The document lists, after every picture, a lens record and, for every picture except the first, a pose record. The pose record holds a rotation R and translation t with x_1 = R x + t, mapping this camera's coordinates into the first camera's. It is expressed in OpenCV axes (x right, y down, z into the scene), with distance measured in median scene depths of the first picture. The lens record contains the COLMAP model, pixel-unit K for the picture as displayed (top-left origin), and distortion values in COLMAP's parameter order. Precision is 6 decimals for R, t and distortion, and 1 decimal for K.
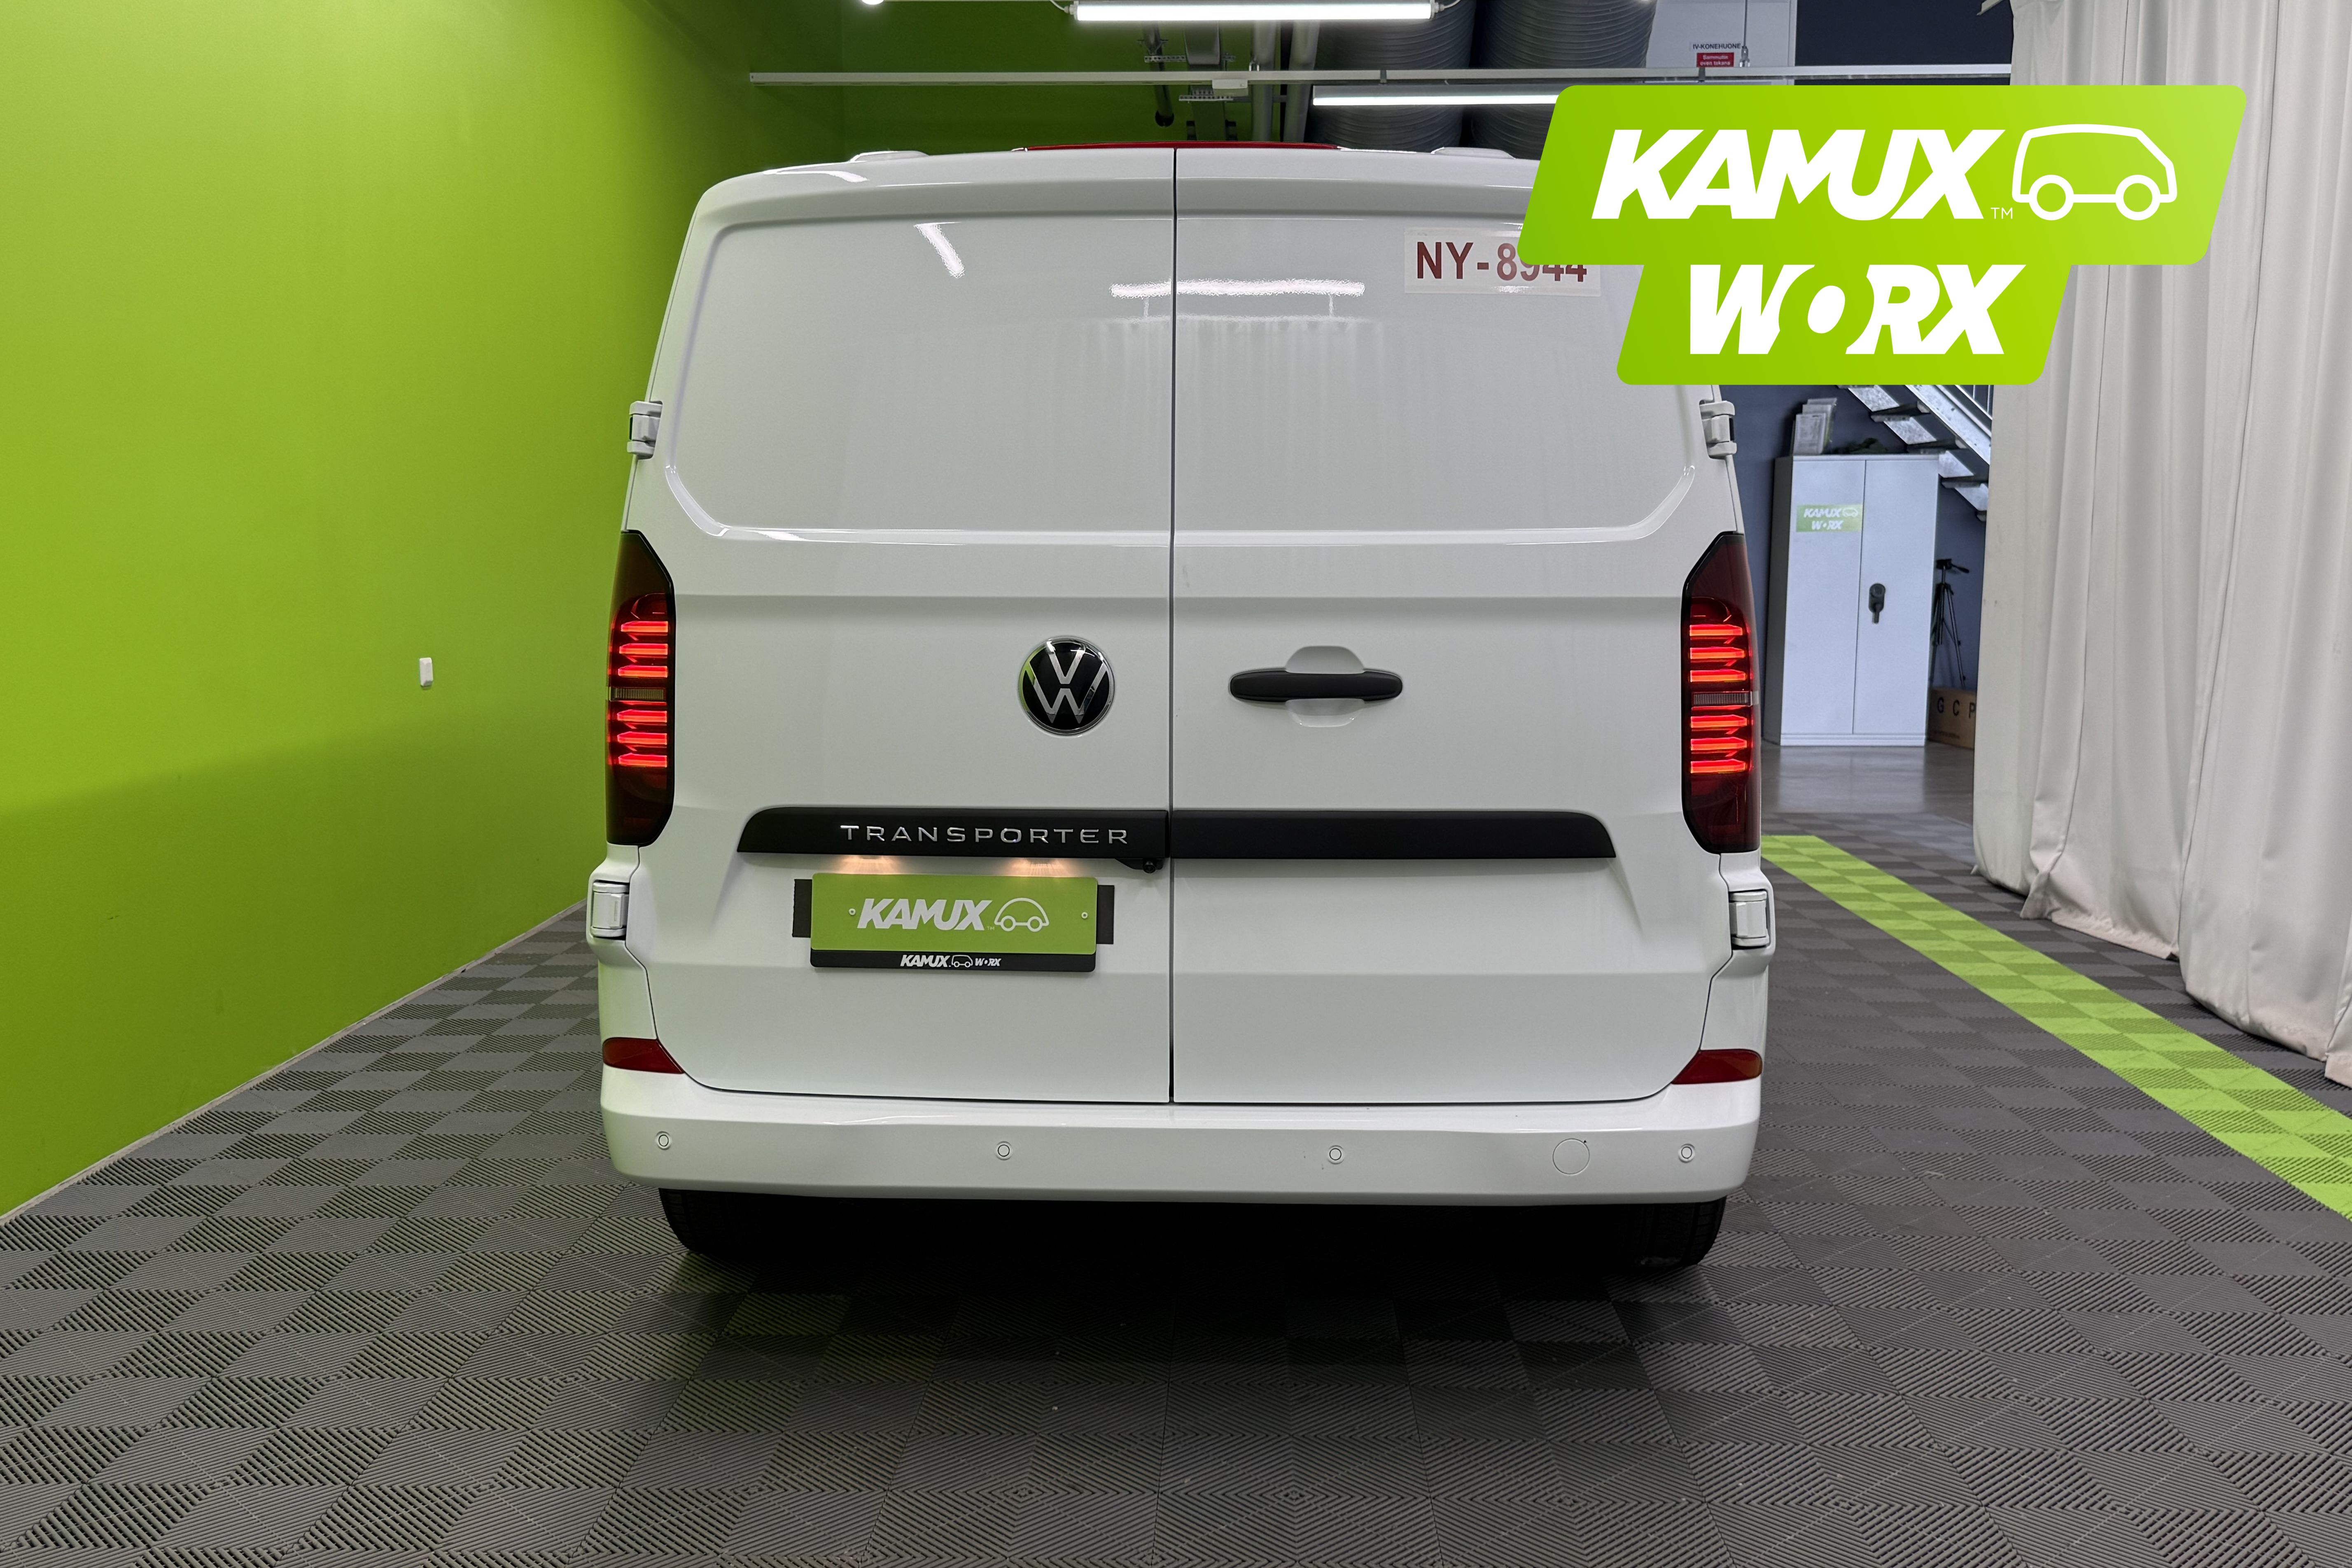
lens RADIAL K [[2157.5, 0, 1176.0], [0, 2157.5, 784.0], [0, 0, 1]] dist [0.139819, -0.229772]
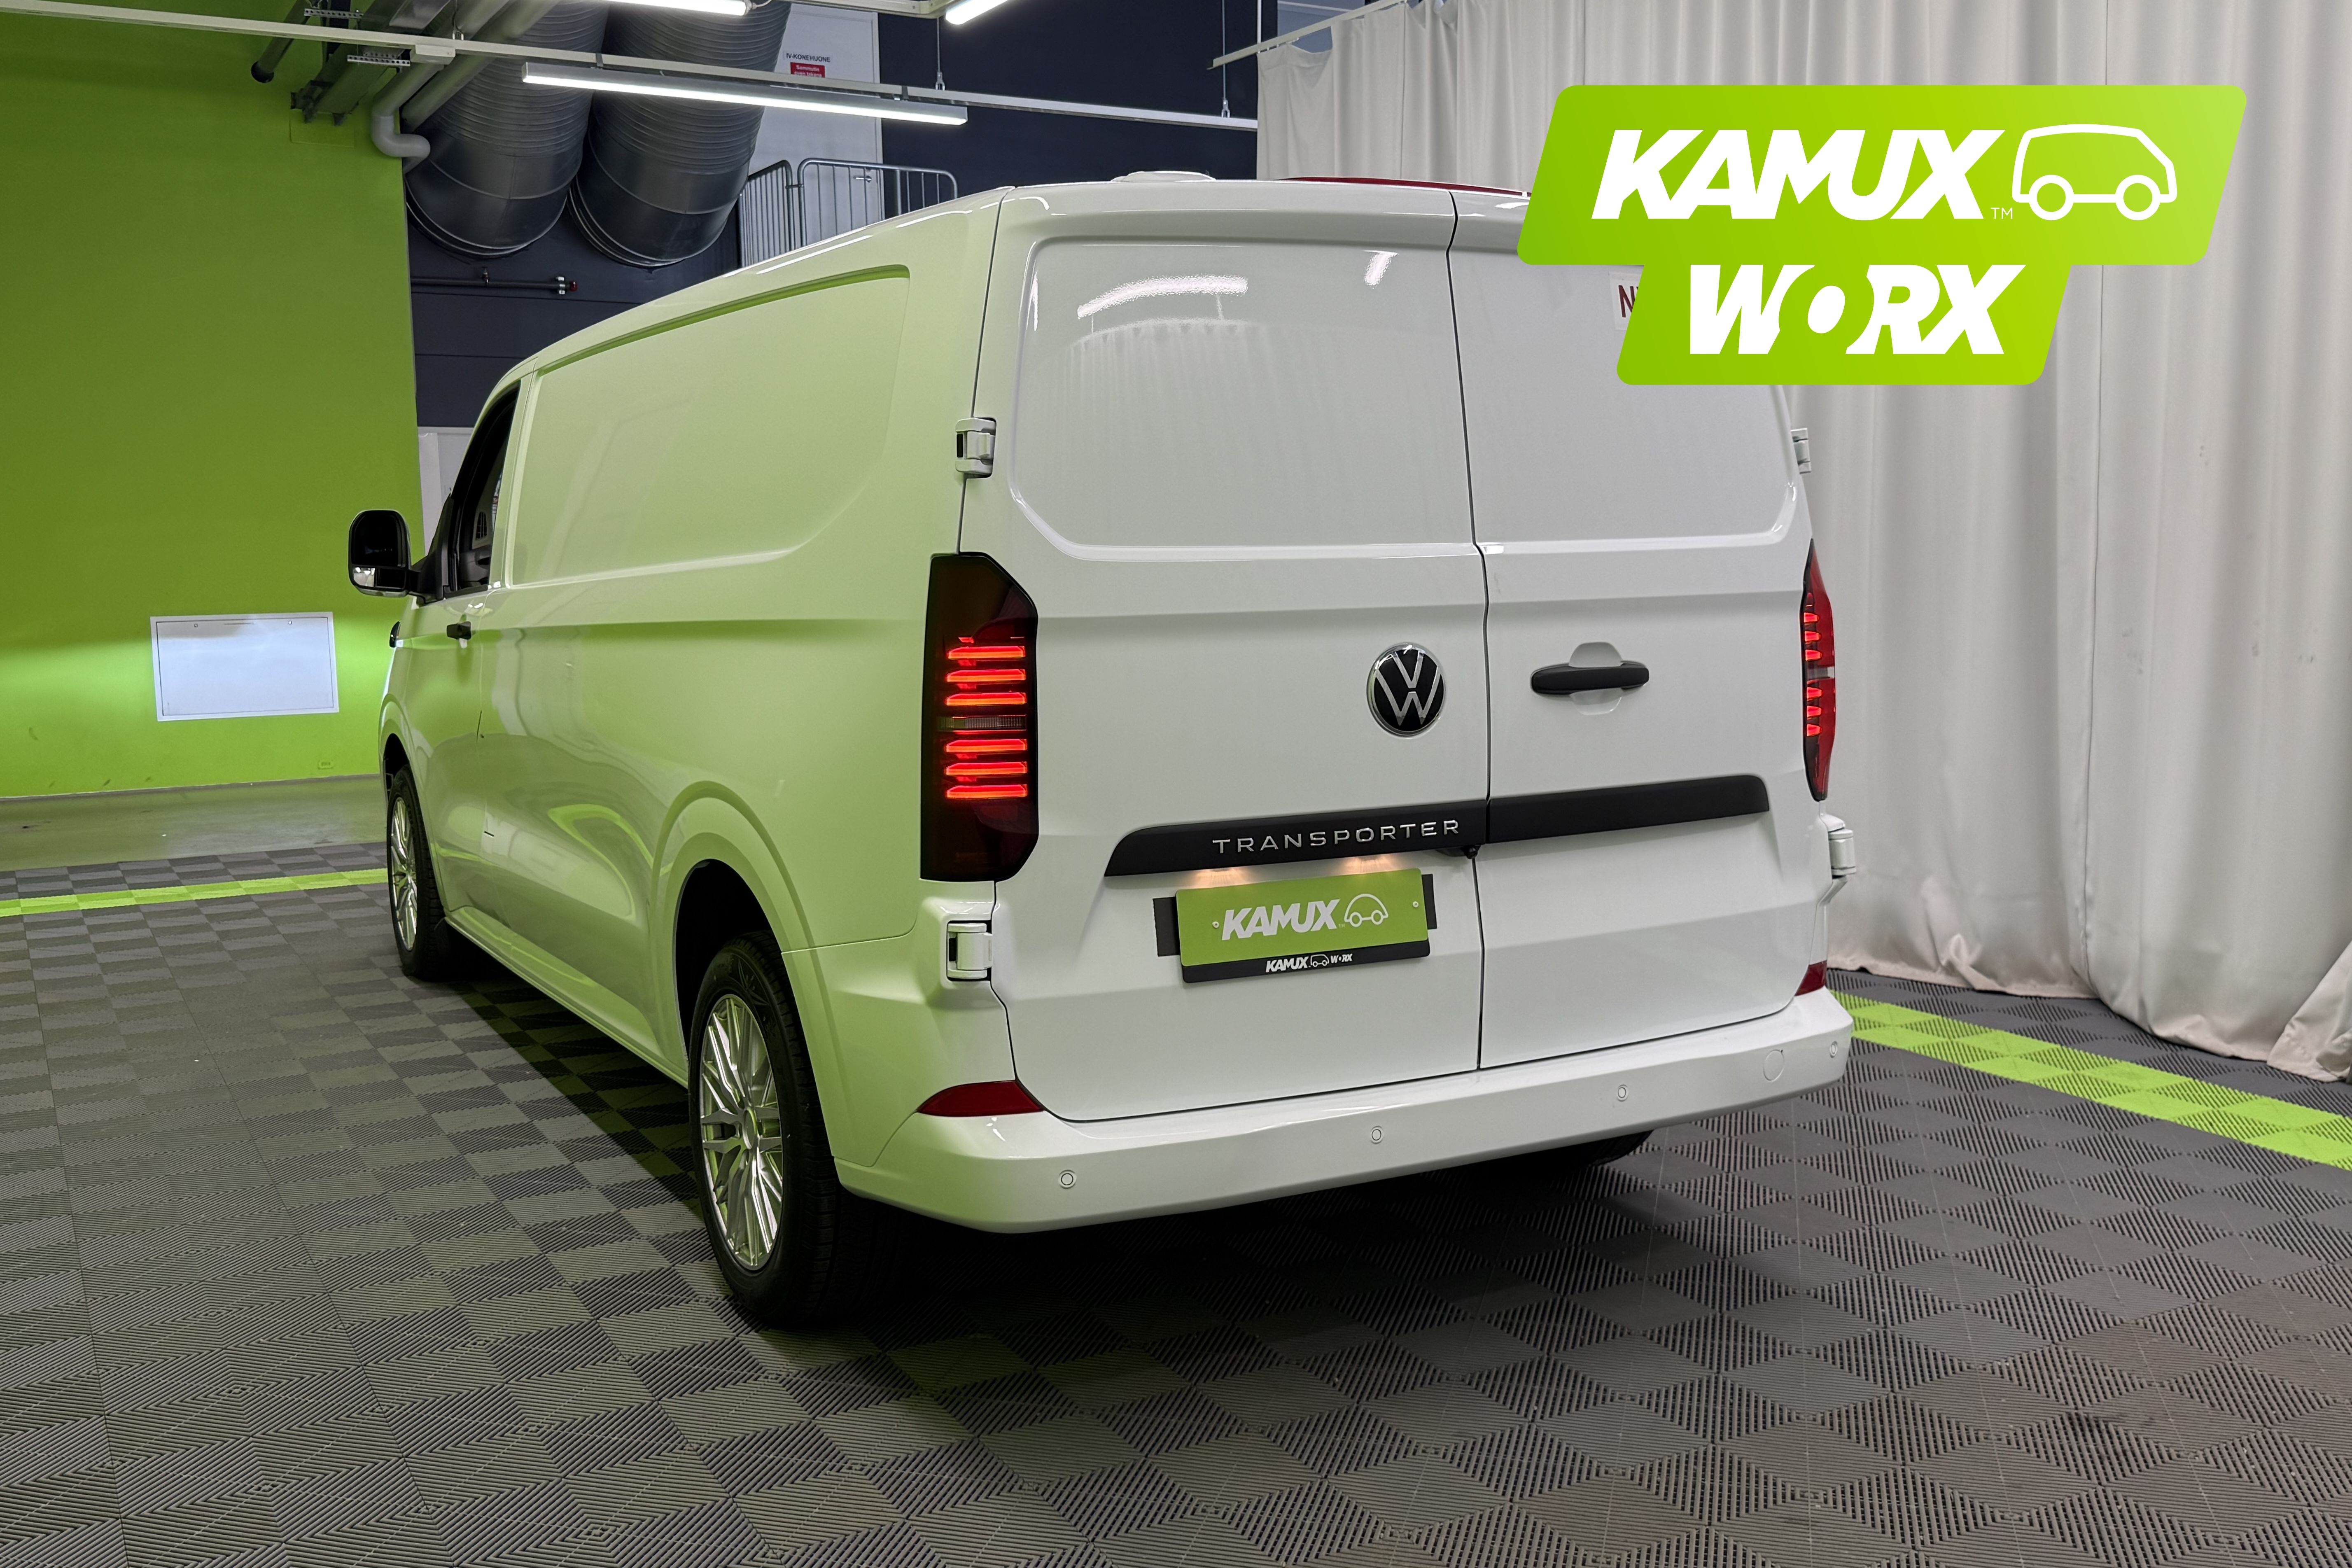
lens RADIAL K [[2157.5, 0, 1176.0], [0, 2157.5, 784.0], [0, 0, 1]] dist [0.139819, -0.229772]
pose [[0.855313, -0.073088, 0.512930, -0.683149], [0.071511, 0.997178, 0.022845, -0.031116], [-0.513153, 0.017140, 0.858126, 0.143575]]
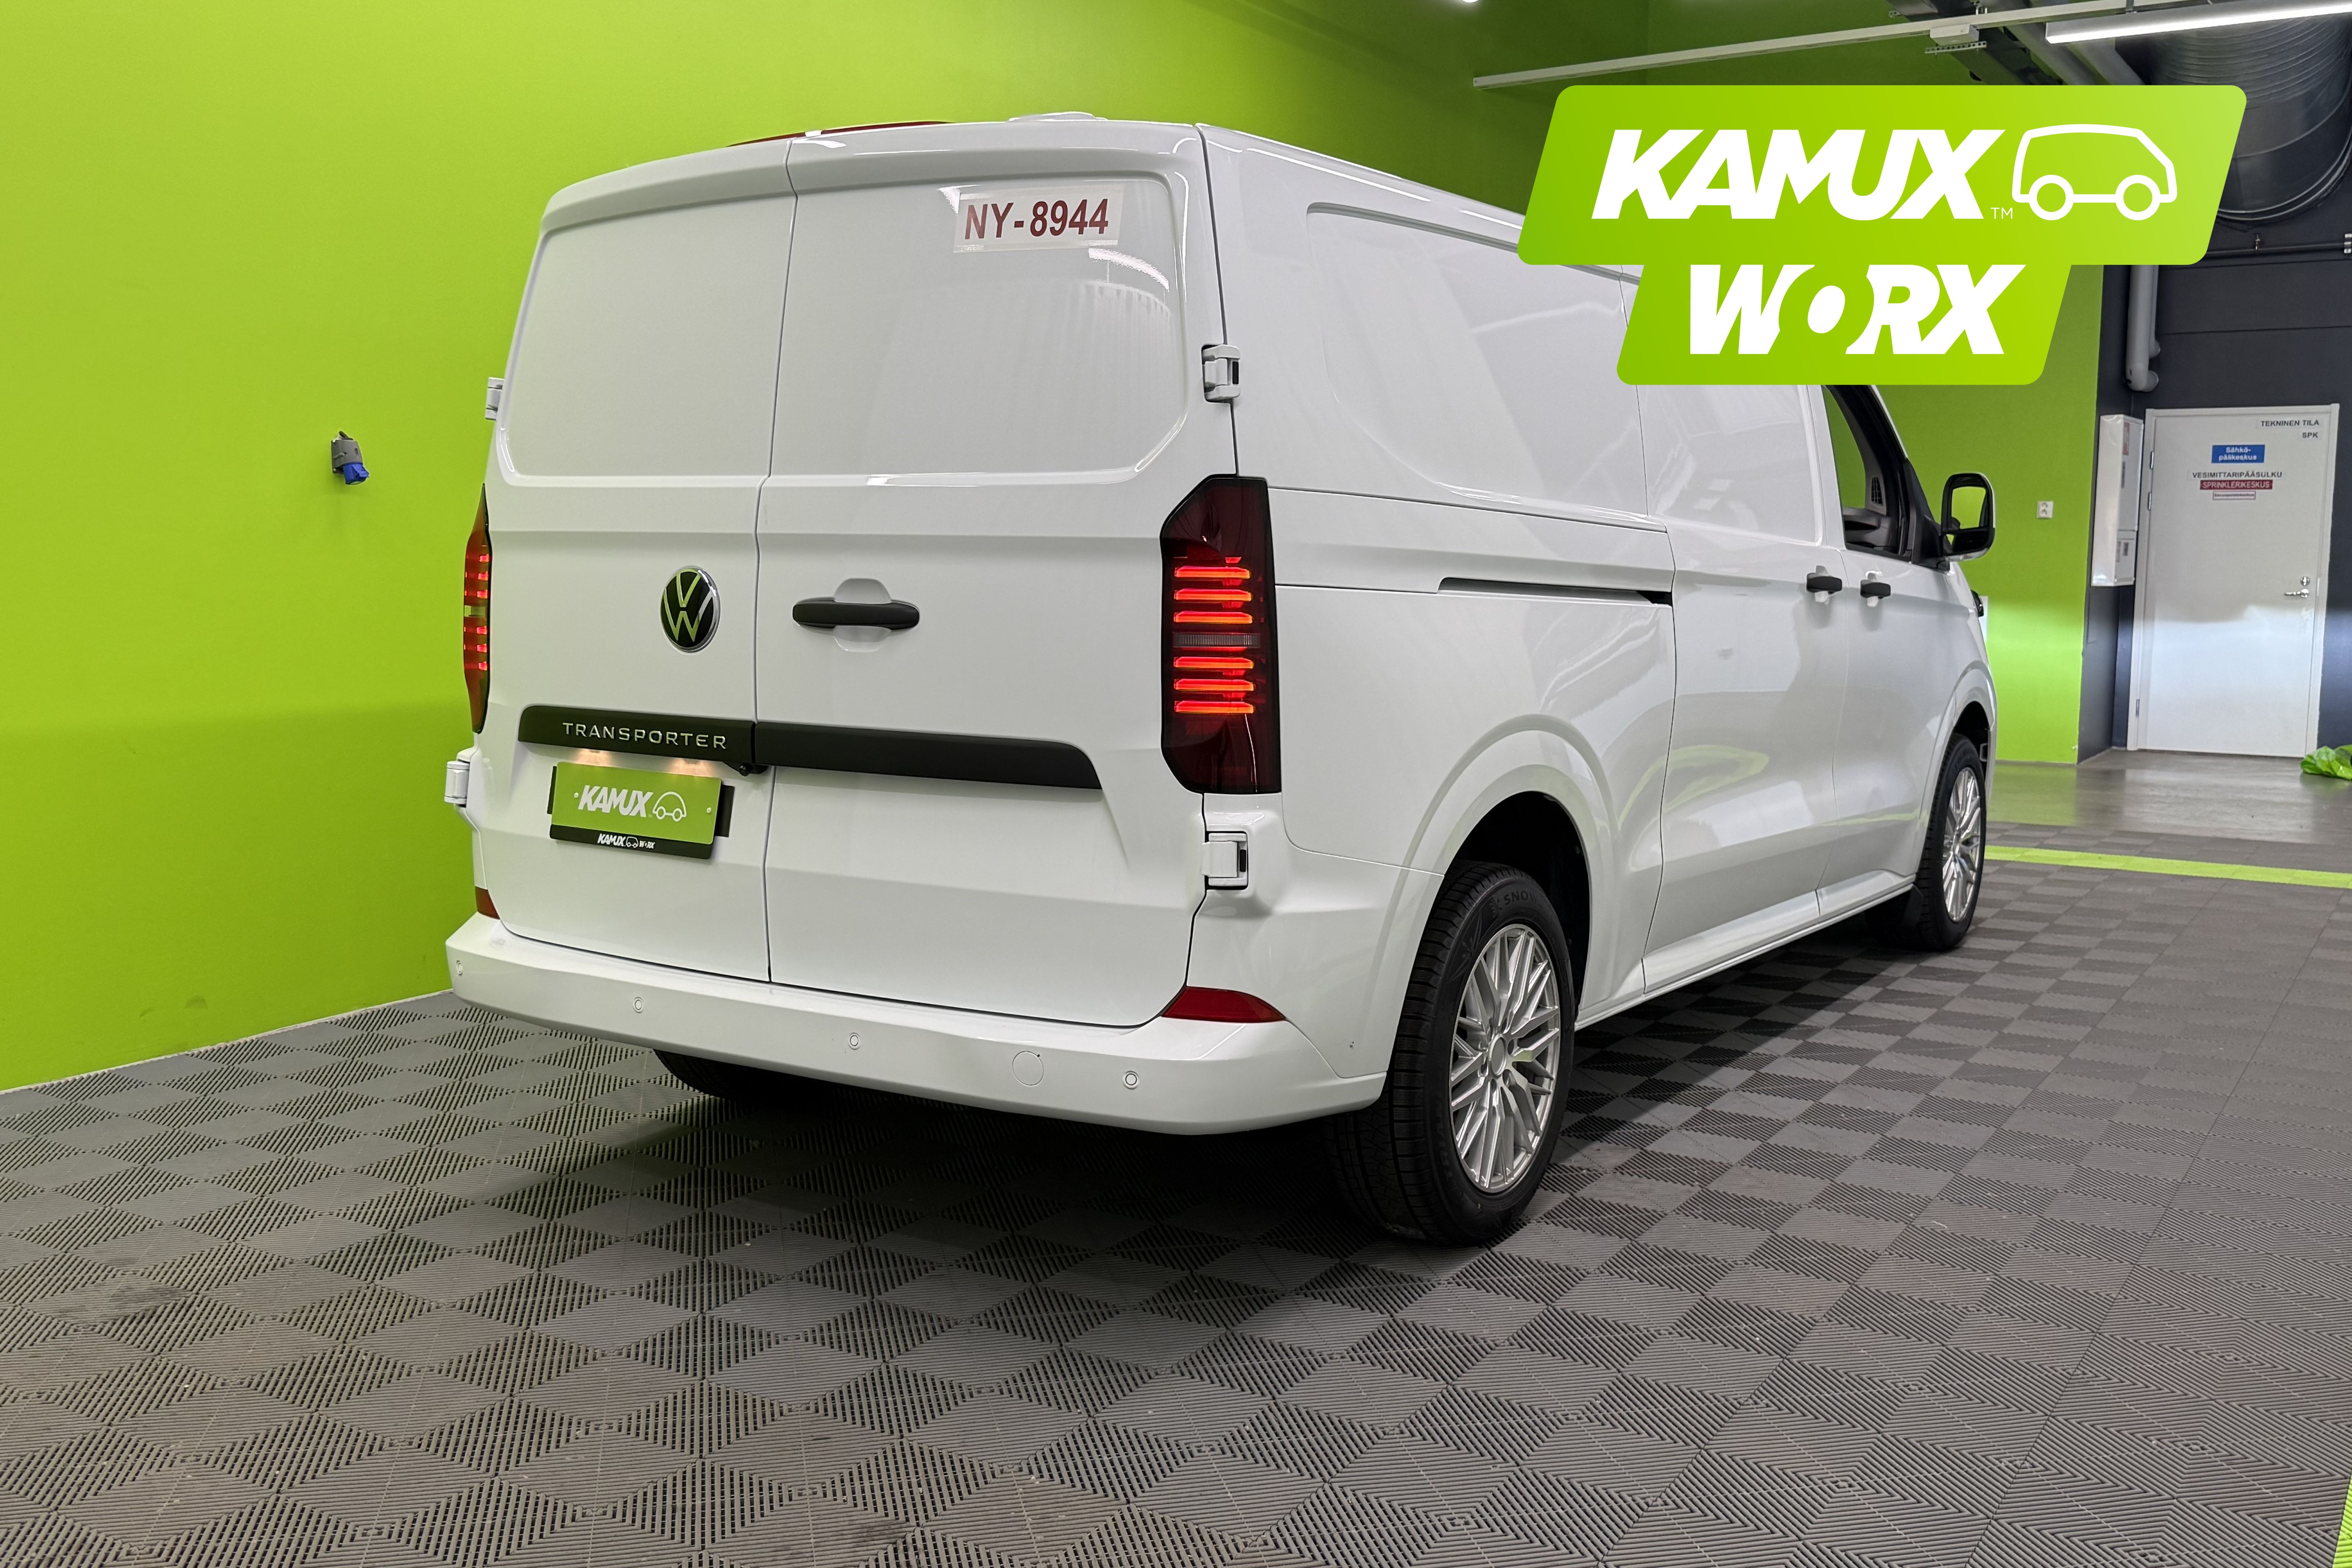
lens RADIAL K [[2157.5, 0, 1176.0], [0, 2157.5, 784.0], [0, 0, 1]] dist [0.139819, -0.229772]
pose [[0.858548, 0.062872, -0.508864, 0.755895], [-0.064525, 0.997812, 0.014418, 0.014060], [0.508658, 0.020456, 0.860726, 0.129883]]
